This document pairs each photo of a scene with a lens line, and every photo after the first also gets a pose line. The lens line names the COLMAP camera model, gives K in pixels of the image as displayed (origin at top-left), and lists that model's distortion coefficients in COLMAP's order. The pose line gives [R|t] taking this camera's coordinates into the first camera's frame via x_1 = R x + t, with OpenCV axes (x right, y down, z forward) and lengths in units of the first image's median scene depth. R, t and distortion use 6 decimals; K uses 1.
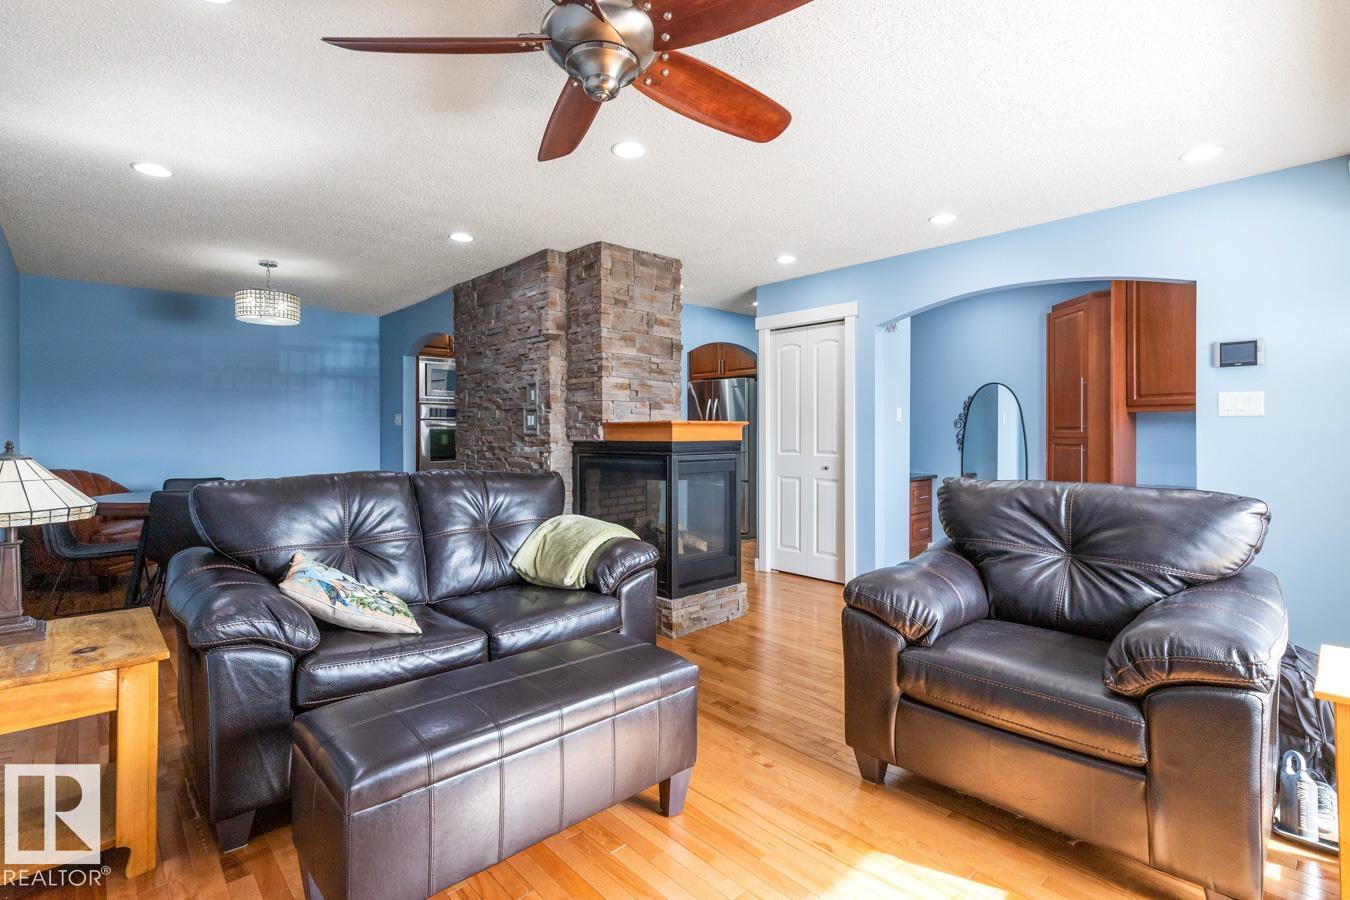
lens RADIAL K [[619.9, 0, 666.0], [0, 619.9, 447.0], [0, 0, 1]] dist [0.009410, -0.002929]
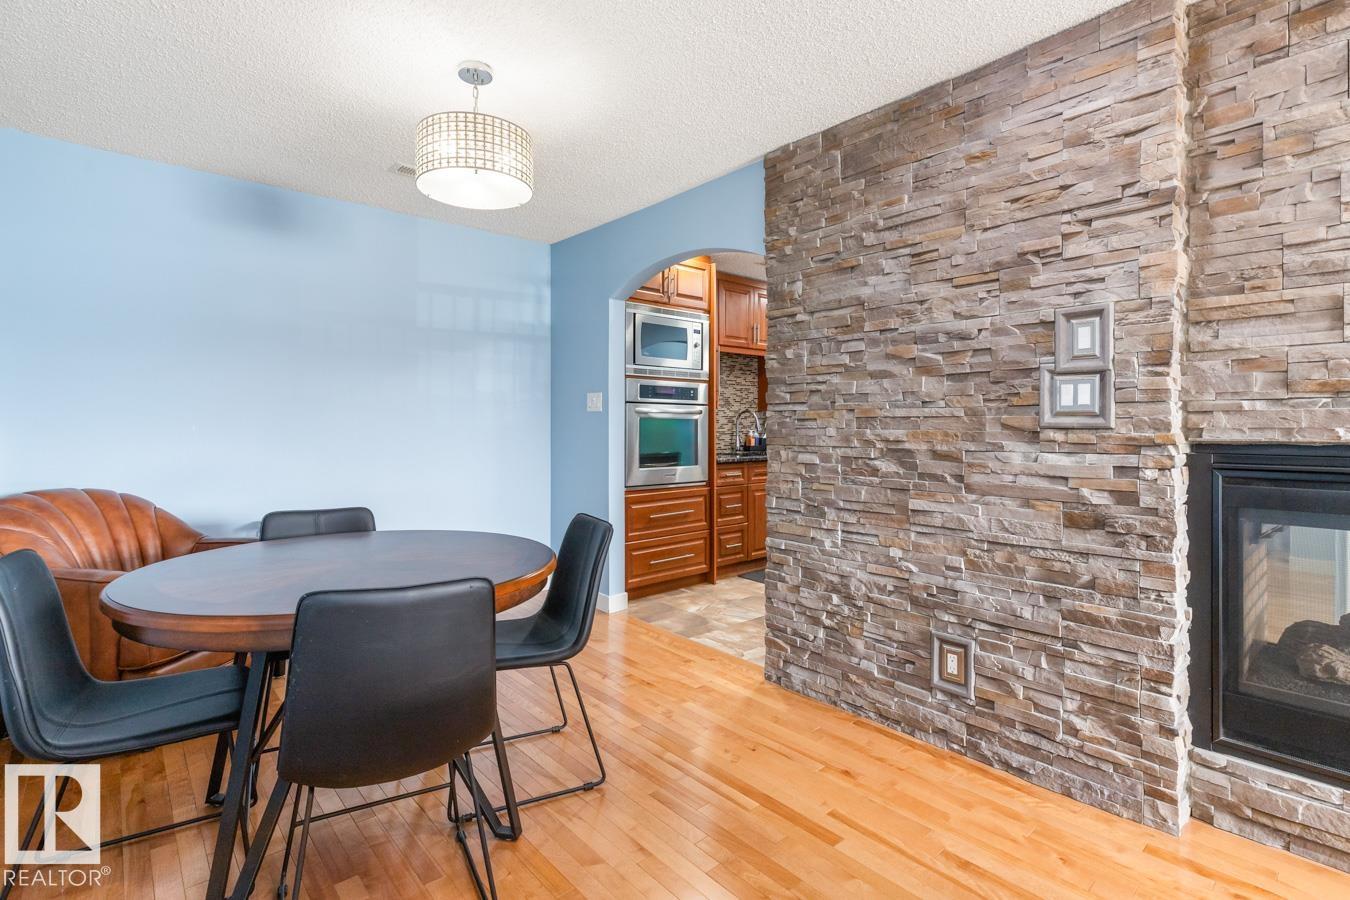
lens RADIAL K [[619.9, 0, 621.6], [0, 619.9, 426.8], [0, 0, 1]] dist [0.009410, -0.002929]
pose [[0.998990, 0.000638, -0.044935, -0.528513], [-0.001593, 0.999773, -0.021232, -0.009794], [0.044911, 0.021282, 0.998764, 0.544230]]
